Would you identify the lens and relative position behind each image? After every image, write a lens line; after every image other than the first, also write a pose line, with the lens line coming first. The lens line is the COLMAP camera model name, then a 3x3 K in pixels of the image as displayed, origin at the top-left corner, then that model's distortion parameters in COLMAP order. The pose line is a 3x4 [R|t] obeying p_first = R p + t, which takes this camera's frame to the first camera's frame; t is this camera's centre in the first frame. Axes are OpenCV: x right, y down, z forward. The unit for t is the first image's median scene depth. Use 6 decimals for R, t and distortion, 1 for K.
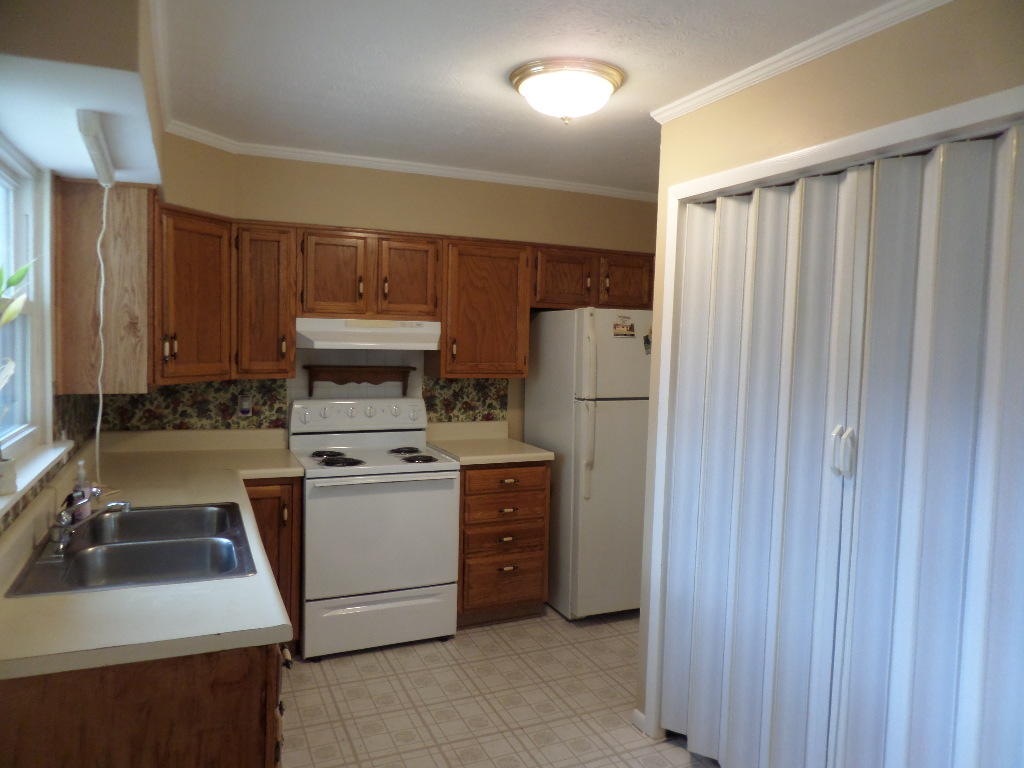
lens RADIAL K [[740.4, 0, 519.4], [0, 740.4, 376.9], [0, 0, 1]] dist [0.000750, 0.006725]
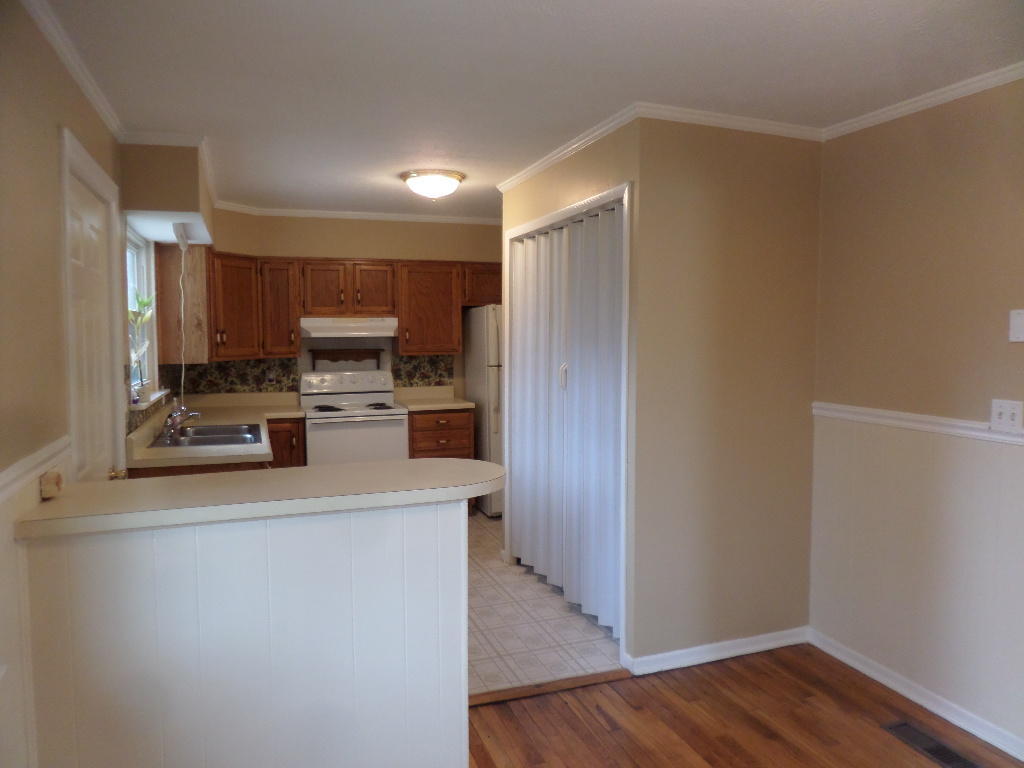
lens RADIAL K [[740.4, 0, 515.1], [0, 740.4, 369.6], [0, 0, 1]] dist [0.000750, 0.006725]
pose [[0.996608, -0.029786, -0.076718, 0.260059], [0.029193, 0.999535, -0.008847, 0.054545], [0.076946, 0.006577, 0.997014, -0.505359]]
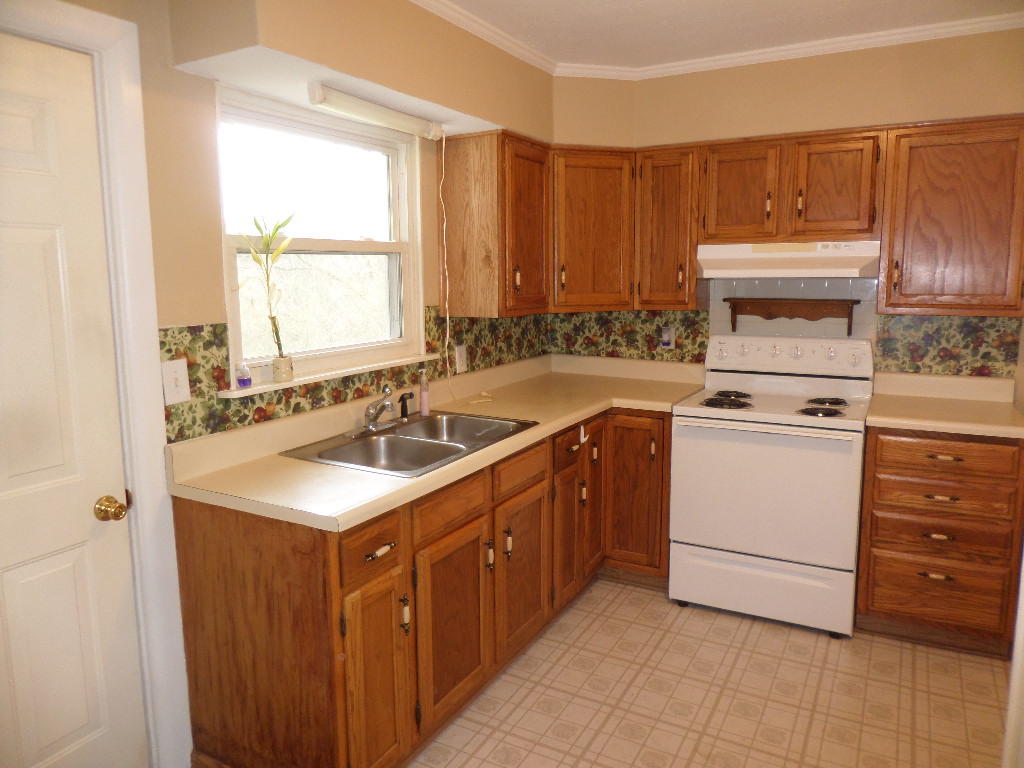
lens RADIAL K [[740.4, 0, 505.5], [0, 740.4, 375.8], [0, 0, 1]] dist [0.000750, 0.006725]
pose [[0.596834, 0.084376, -0.797916, 0.312309], [-0.023602, 0.995871, 0.087655, 0.007755], [0.802017, -0.033483, 0.596362, 0.239322]]
